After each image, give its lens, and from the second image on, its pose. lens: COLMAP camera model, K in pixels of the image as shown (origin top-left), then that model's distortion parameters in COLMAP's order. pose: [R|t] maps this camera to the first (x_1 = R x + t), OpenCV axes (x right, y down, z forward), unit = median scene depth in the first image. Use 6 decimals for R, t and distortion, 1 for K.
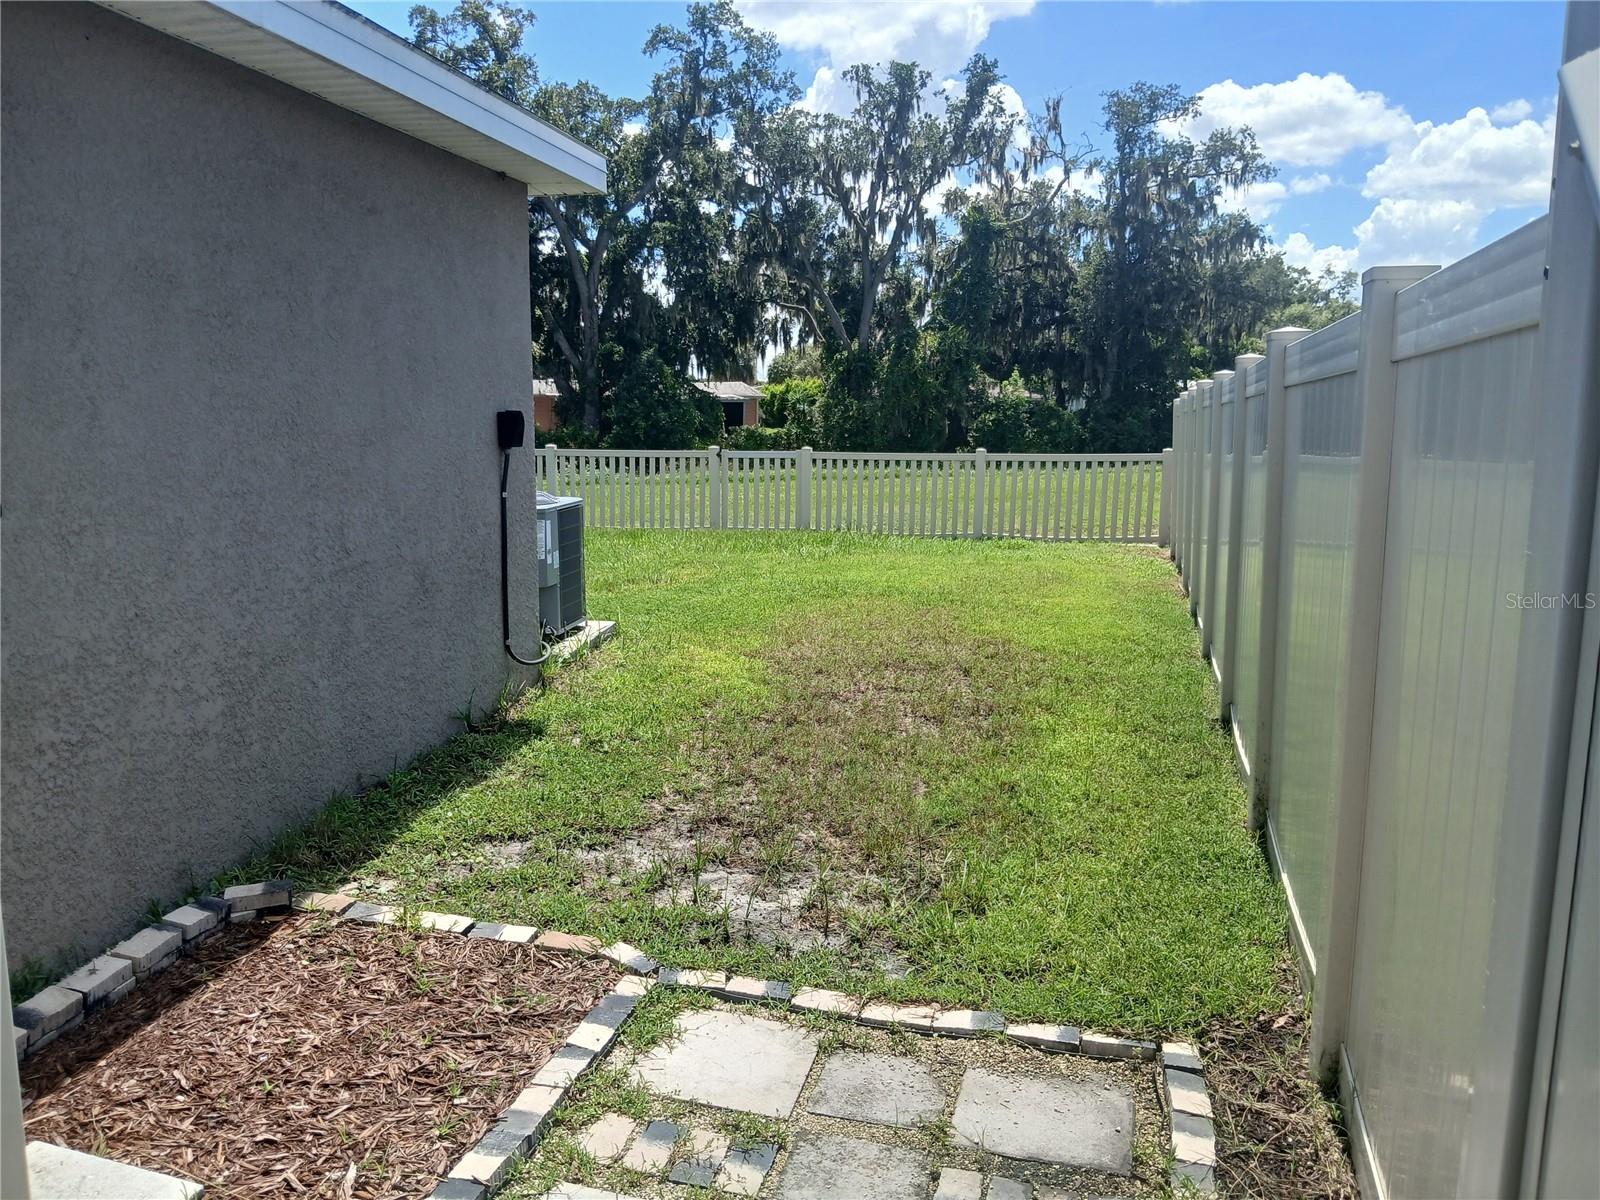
lens RADIAL K [[1263.9, 0, 800.0], [0, 1263.9, 600.0], [0, 0, 1]] dist [-0.003122, -0.001690]
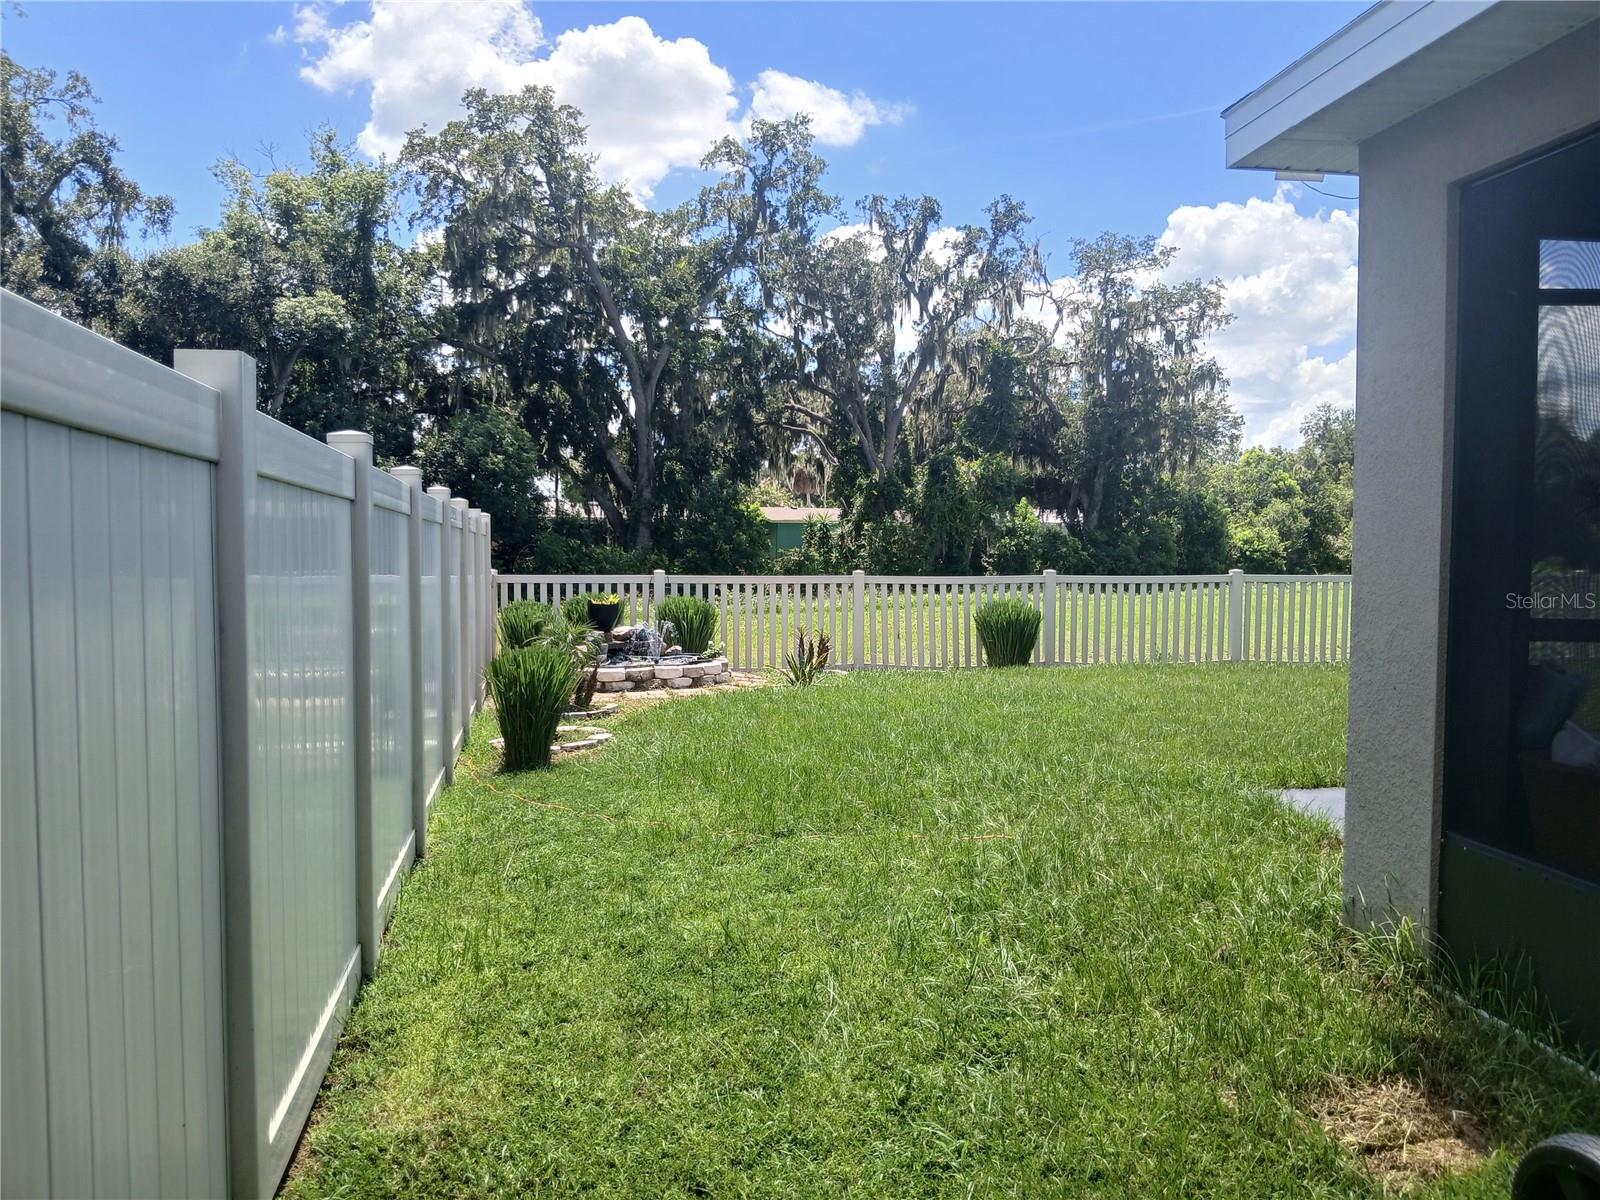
lens RADIAL K [[1263.9, 0, 800.0], [0, 1263.9, 600.0], [0, 0, 1]] dist [-0.003122, -0.001690]
pose [[0.953187, -0.013272, 0.302089, -0.328562], [0.043021, 0.994826, -0.092039, -0.011555], [-0.299305, 0.100727, 0.948826, 0.094159]]
